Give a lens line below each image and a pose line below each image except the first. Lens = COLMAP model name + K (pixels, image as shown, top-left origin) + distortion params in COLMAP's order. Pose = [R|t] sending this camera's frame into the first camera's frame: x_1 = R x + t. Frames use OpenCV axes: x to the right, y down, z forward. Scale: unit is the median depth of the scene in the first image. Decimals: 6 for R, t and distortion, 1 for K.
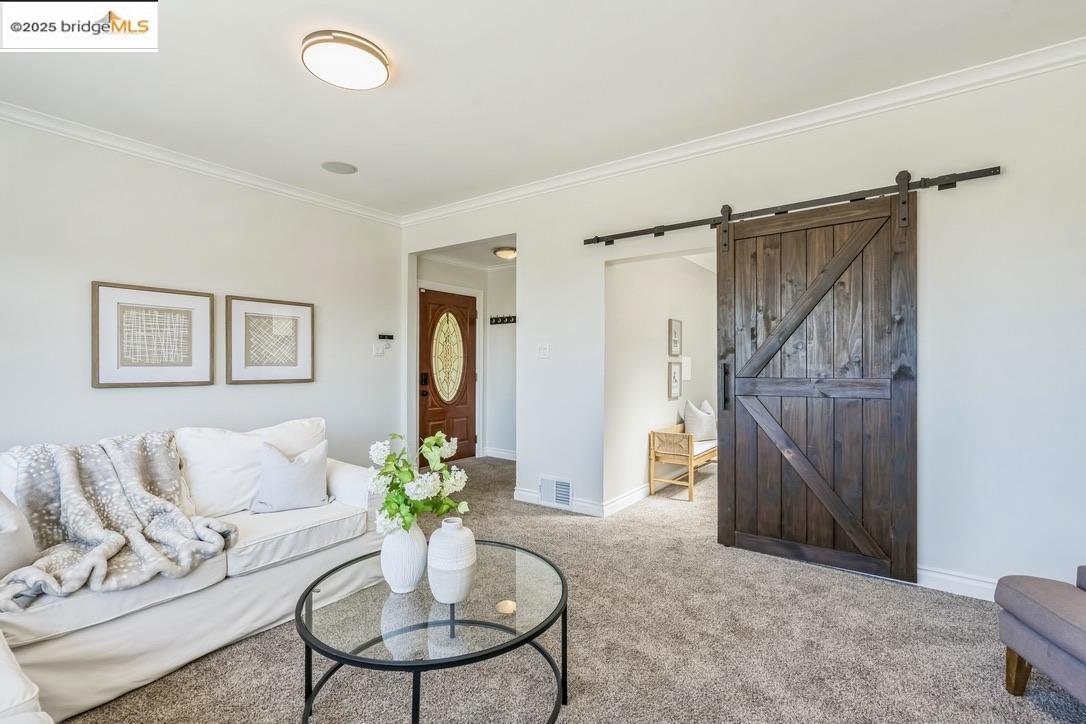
lens RADIAL K [[490.9, 0, 543.0], [0, 490.9, 362.0], [0, 0, 1]] dist [-0.001151, -0.000088]
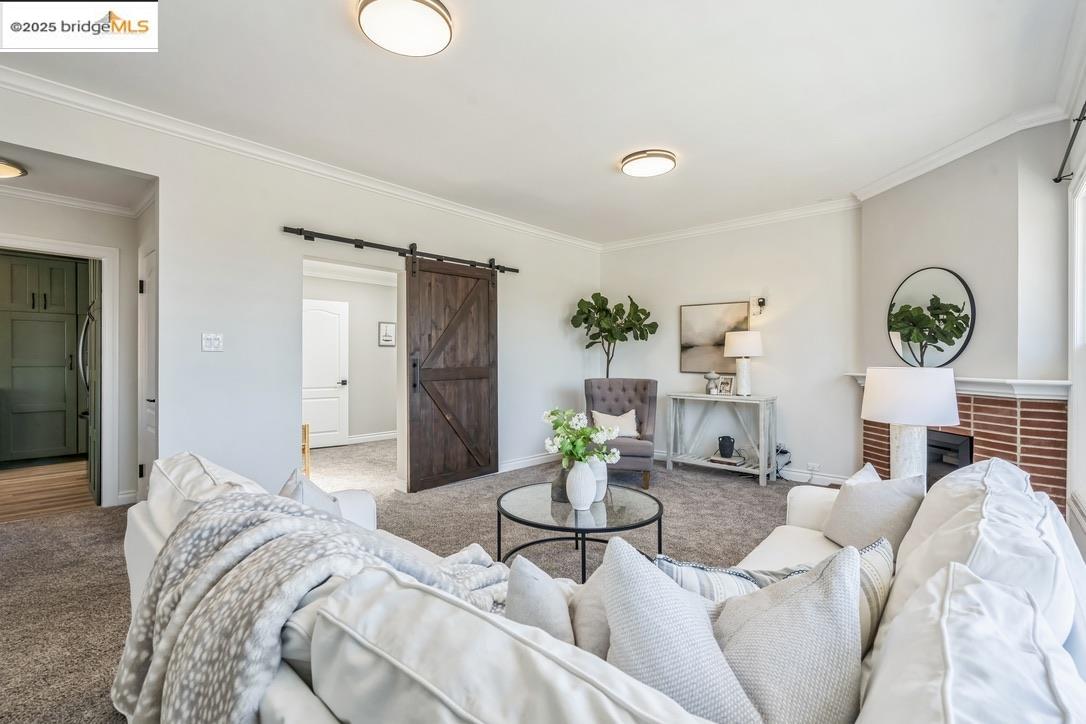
lens RADIAL K [[490.9, 0, 543.0], [0, 490.9, 362.0], [0, 0, 1]] dist [-0.001151, -0.000088]
pose [[0.115946, 0.003043, 0.993251, -0.972886], [0.006978, 0.999968, -0.003878, 0.020152], [-0.993231, 0.007381, 0.115921, 0.501066]]
